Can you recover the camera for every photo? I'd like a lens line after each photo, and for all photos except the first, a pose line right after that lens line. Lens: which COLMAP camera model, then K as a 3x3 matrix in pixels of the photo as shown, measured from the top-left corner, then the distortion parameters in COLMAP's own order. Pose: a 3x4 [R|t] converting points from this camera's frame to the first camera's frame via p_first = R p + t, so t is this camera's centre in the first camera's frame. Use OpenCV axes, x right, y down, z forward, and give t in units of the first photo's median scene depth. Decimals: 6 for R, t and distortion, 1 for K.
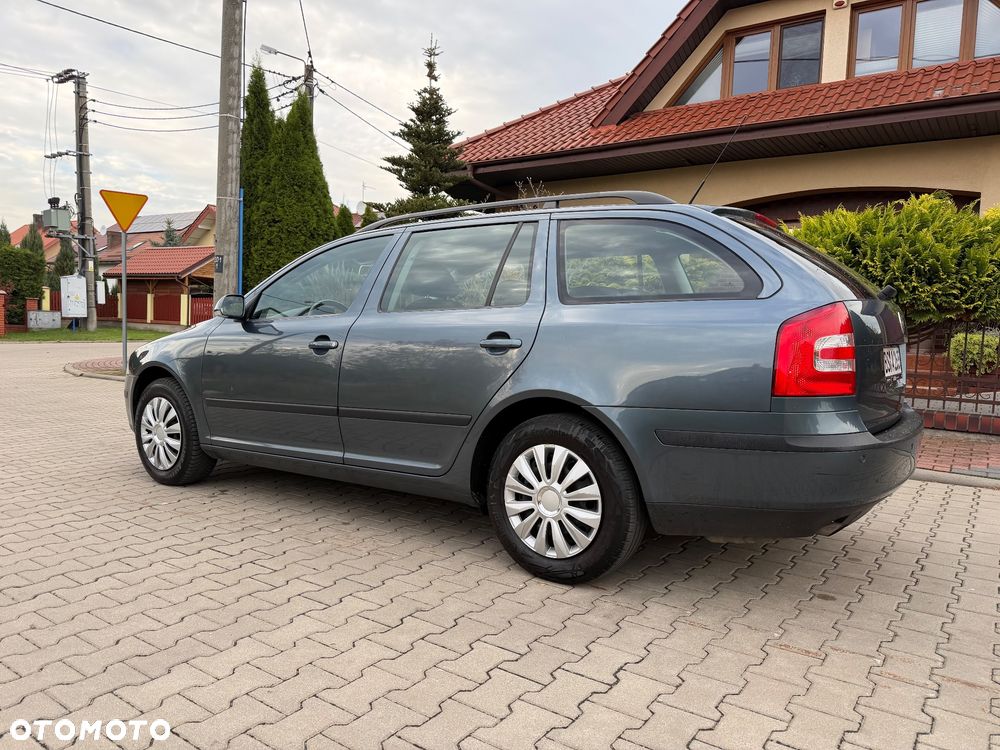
lens RADIAL K [[707.7, 0, 503.1], [0, 707.7, 384.5], [0, 0, 1]] dist [0.029858, -0.042584]
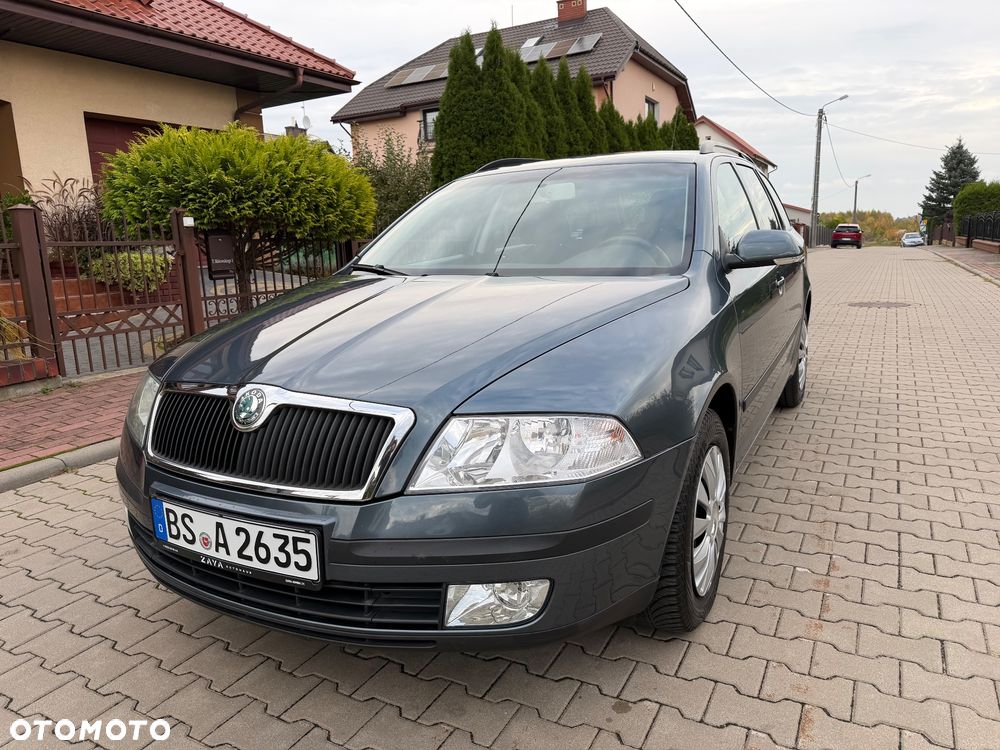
lens RADIAL K [[707.7, 0, 504.9], [0, 707.7, 375.8], [0, 0, 1]] dist [0.029858, -0.042584]
pose [[-0.127732, -0.217502, 0.967666, -1.165118], [0.112589, 0.966171, 0.232027, -0.197904], [-0.985397, 0.138586, -0.098923, 1.493381]]
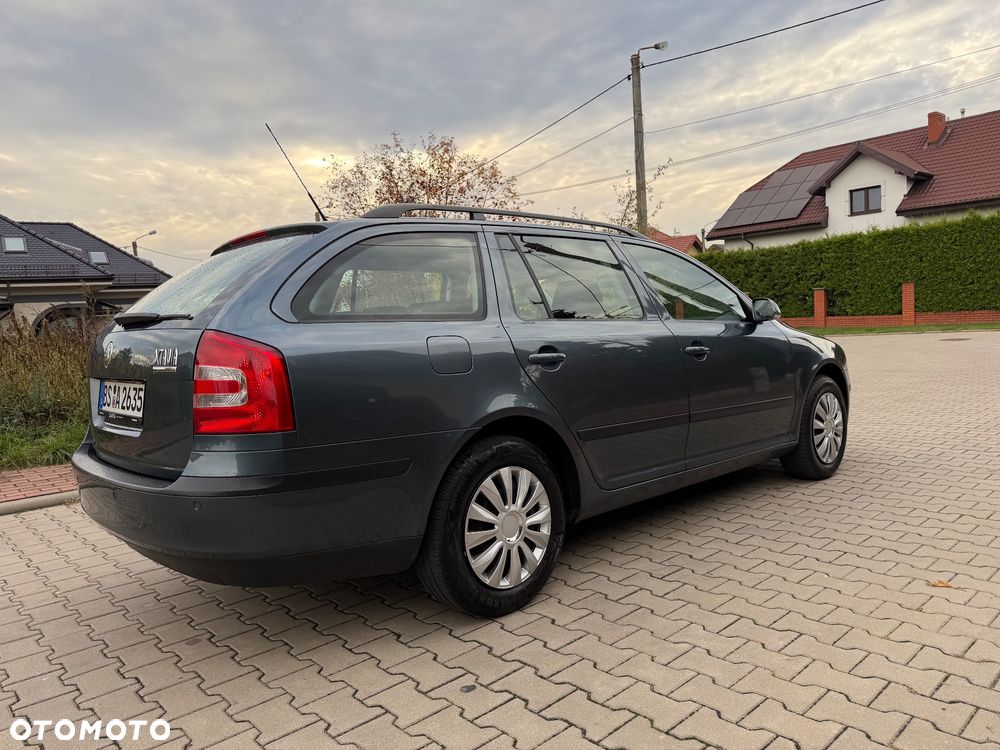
lens RADIAL K [[711.4, 0, 504.1], [0, 711.4, 372.3], [0, 0, 1]] dist [0.027173, -0.035881]
pose [[-0.207333, 0.052707, -0.976850, 1.117397], [-0.035355, 0.997491, 0.061325, -0.117448], [0.977631, 0.047251, -0.204949, 1.391119]]
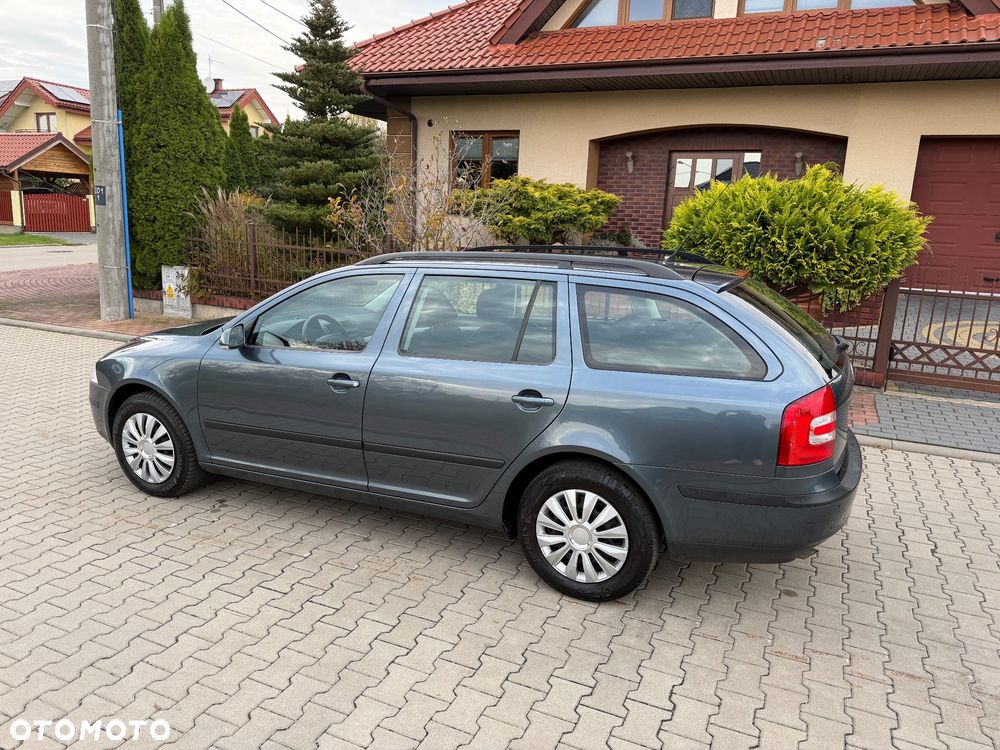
lens RADIAL K [[707.7, 0, 501.5], [0, 707.7, 373.8], [0, 0, 1]] dist [0.029858, -0.042584]
pose [[0.982104, -0.038729, 0.184316, -0.219542], [0.011055, 0.988797, 0.148859, -0.228324], [-0.188016, -0.144157, 0.971529, -0.069814]]
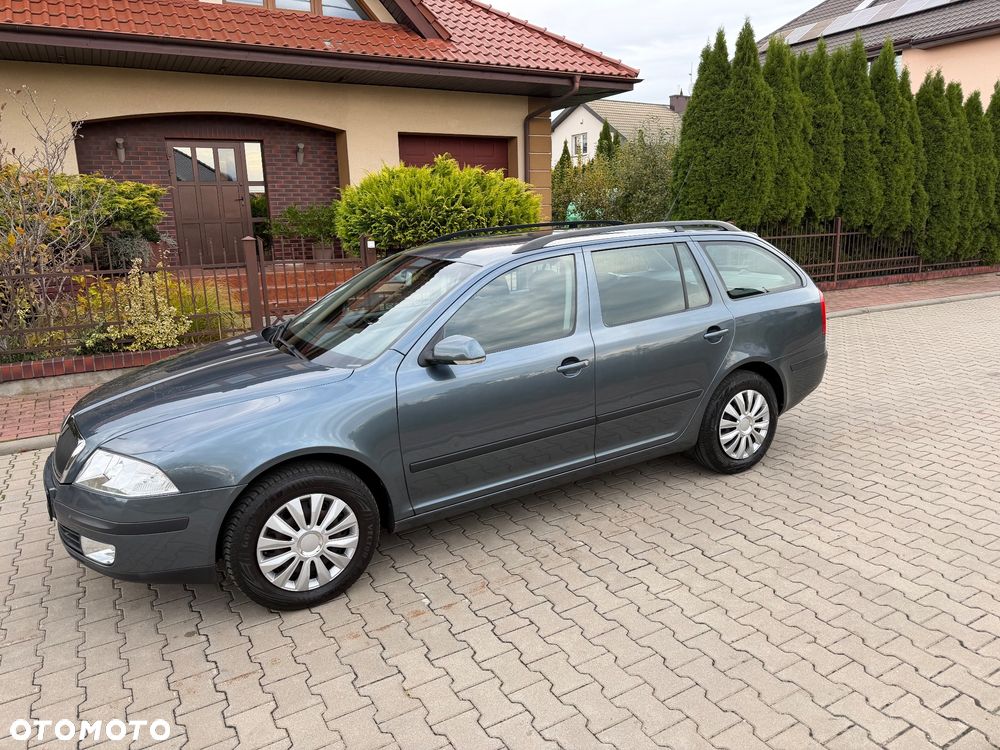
lens RADIAL K [[707.7, 0, 500.4], [0, 707.7, 374.9], [0, 0, 1]] dist [0.029858, -0.042584]
pose [[0.410450, -0.247543, 0.877641, -1.259813], [0.111304, 0.968852, 0.221216, -0.295168], [-0.905065, 0.006887, 0.425218, 0.661104]]
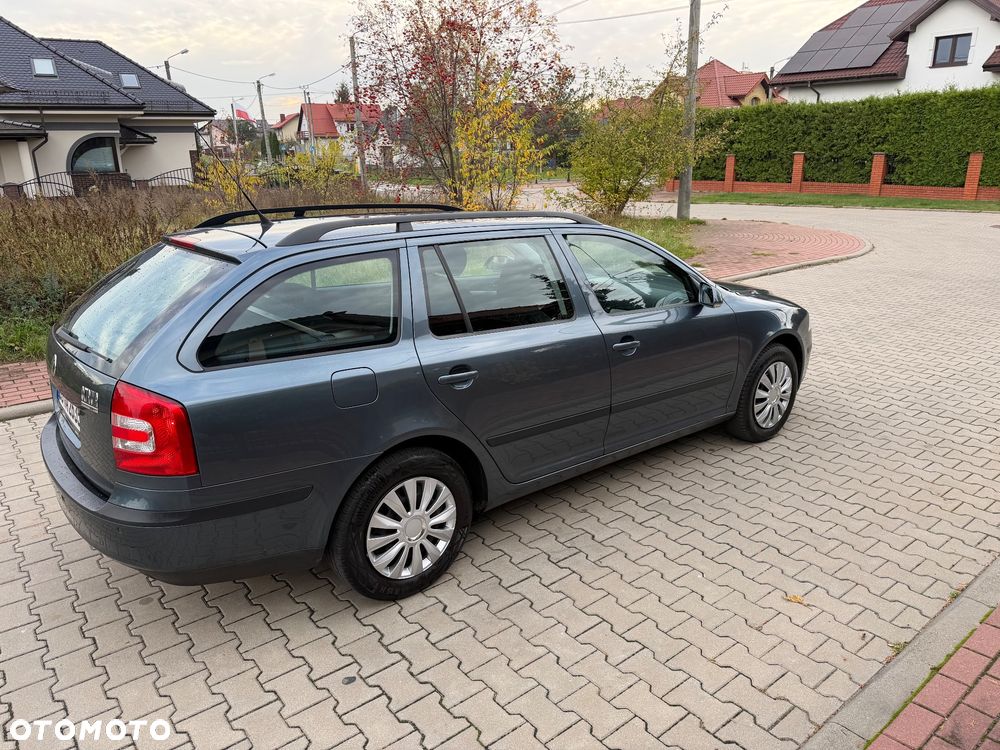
lens RADIAL K [[711.4, 0, 504.2], [0, 711.4, 375.3], [0, 0, 1]] dist [0.027173, -0.035881]
pose [[-0.271724, 0.261198, -0.926251, 1.106150], [-0.081514, 0.952759, 0.292585, -0.353755], [0.958917, 0.155005, -0.237597, 1.537942]]
